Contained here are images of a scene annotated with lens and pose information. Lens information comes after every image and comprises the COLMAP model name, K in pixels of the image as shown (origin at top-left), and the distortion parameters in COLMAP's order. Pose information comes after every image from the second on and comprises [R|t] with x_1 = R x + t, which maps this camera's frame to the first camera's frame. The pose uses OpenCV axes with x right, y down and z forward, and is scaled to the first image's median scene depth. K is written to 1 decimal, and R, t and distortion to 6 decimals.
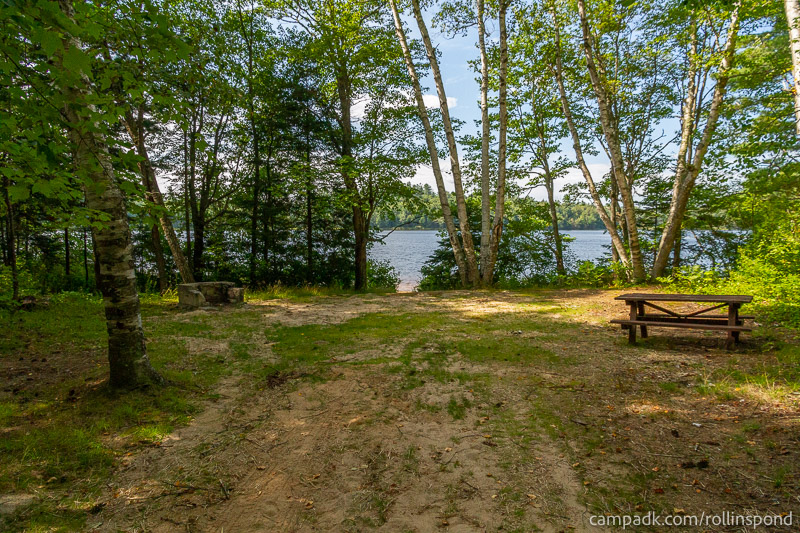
lens RADIAL K [[536.2, 0, 398.5], [0, 536.2, 283.9], [0, 0, 1]] dist [-0.003860, -0.001314]
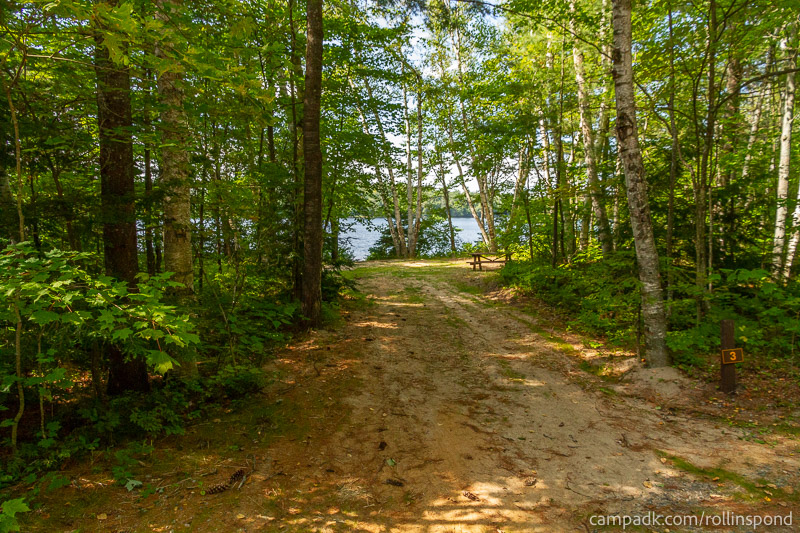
lens RADIAL K [[536.2, 0, 398.5], [0, 536.2, 283.9], [0, 0, 1]] dist [-0.003860, -0.001314]
pose [[0.983281, -0.023609, 0.180557, -0.162876], [0.019530, 0.999513, 0.024333, 0.039660], [-0.181043, -0.020400, 0.983264, -0.589421]]
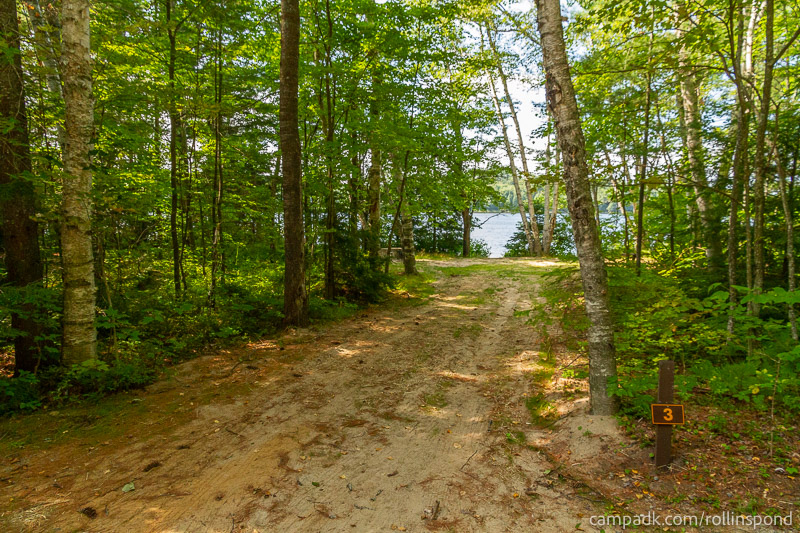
lens RADIAL K [[536.2, 0, 398.5], [0, 536.2, 283.9], [0, 0, 1]] dist [-0.003860, -0.001314]
pose [[0.988599, 0.025491, -0.148400, -0.026513], [-0.020556, 0.999186, 0.034696, 0.036111], [0.149163, -0.031250, 0.988319, -0.554807]]
